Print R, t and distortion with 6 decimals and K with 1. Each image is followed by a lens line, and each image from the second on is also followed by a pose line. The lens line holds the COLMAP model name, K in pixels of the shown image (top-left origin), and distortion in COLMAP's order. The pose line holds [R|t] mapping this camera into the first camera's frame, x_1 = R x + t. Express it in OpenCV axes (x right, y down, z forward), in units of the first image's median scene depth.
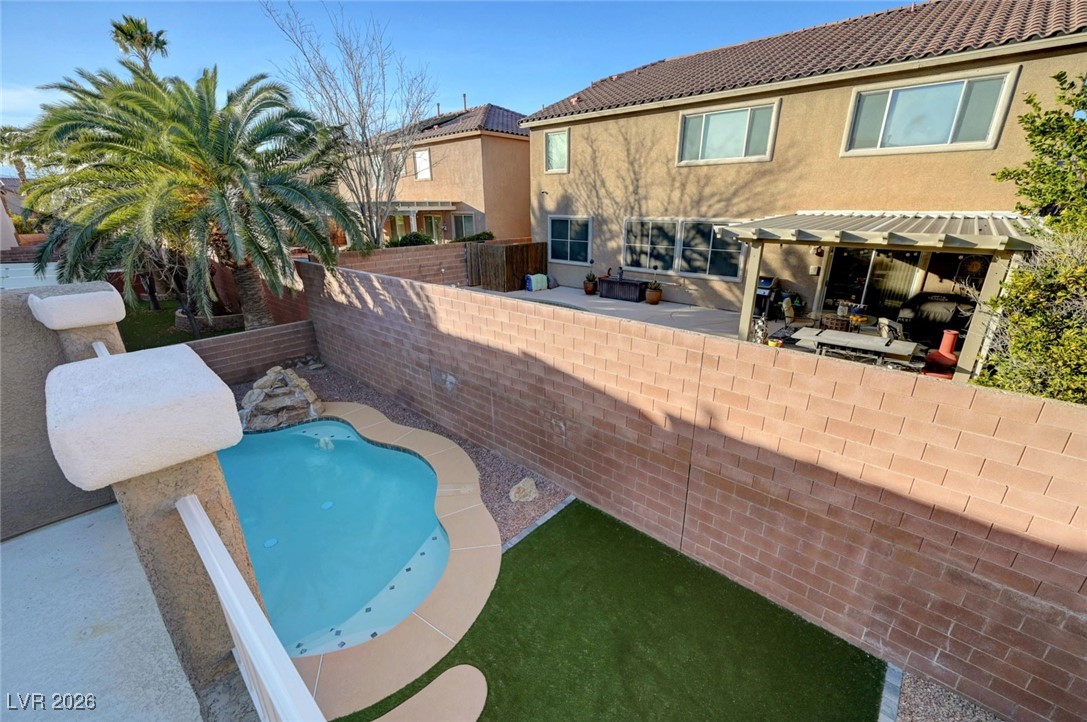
lens RADIAL K [[439.7, 0, 555.3], [0, 439.7, 360.6], [0, 0, 1]] dist [-0.001743, 0.000244]
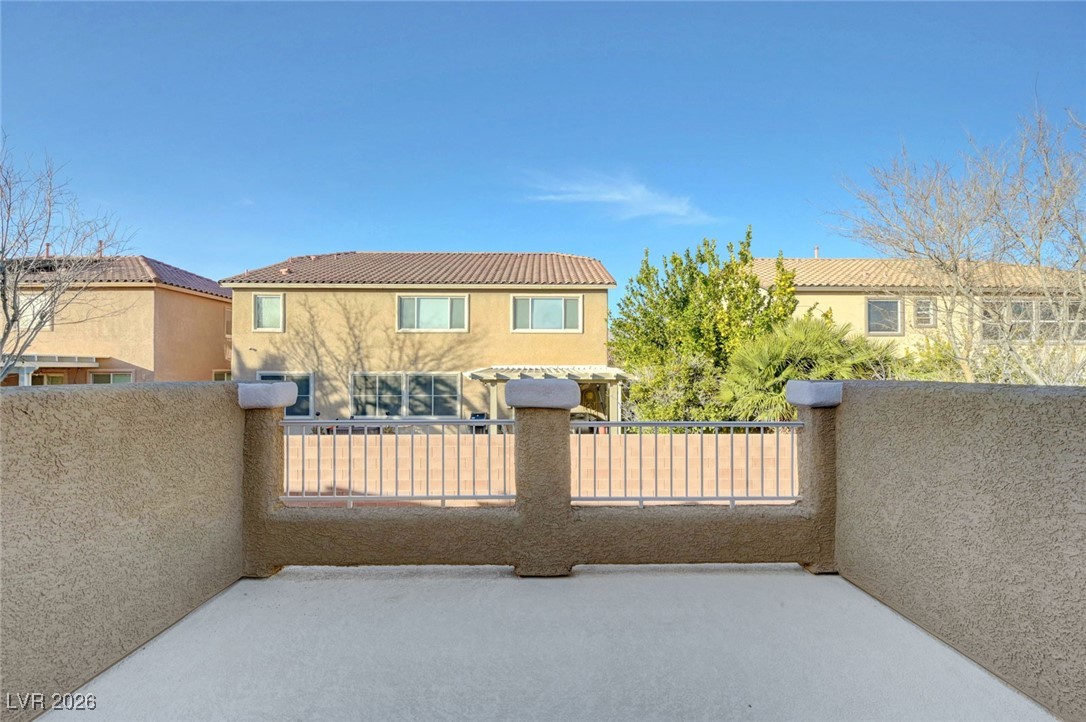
lens RADIAL K [[439.3, 0, 543.8], [0, 439.3, 365.9], [0, 0, 1]] dist [-0.001743, 0.000244]
pose [[0.738673, 0.010736, 0.673979, -0.248634], [0.224535, 0.938851, -0.261043, 0.060235], [-0.635568, 0.344157, 0.691093, -0.083026]]
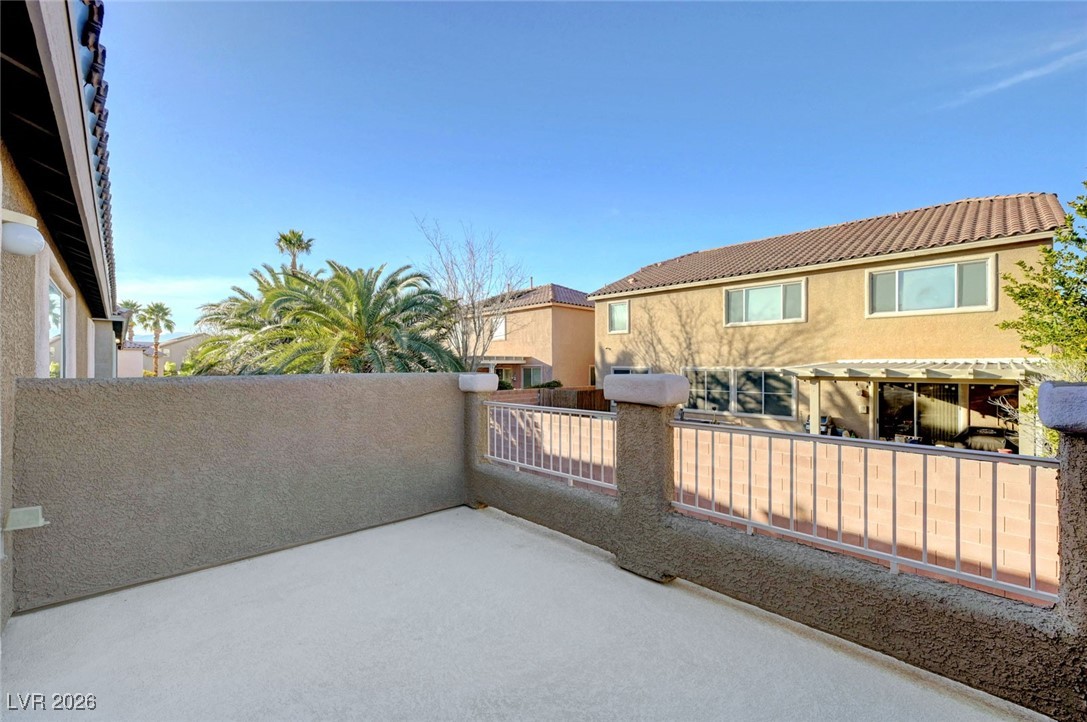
lens RADIAL K [[439.7, 0, 547.8], [0, 439.7, 361.7], [0, 0, 1]] dist [-0.001743, 0.000244]
pose [[0.997370, 0.002338, -0.072435, -0.123208], [-0.027178, 0.938603, -0.343927, 0.079810], [0.067184, 0.344991, 0.936198, -0.139719]]
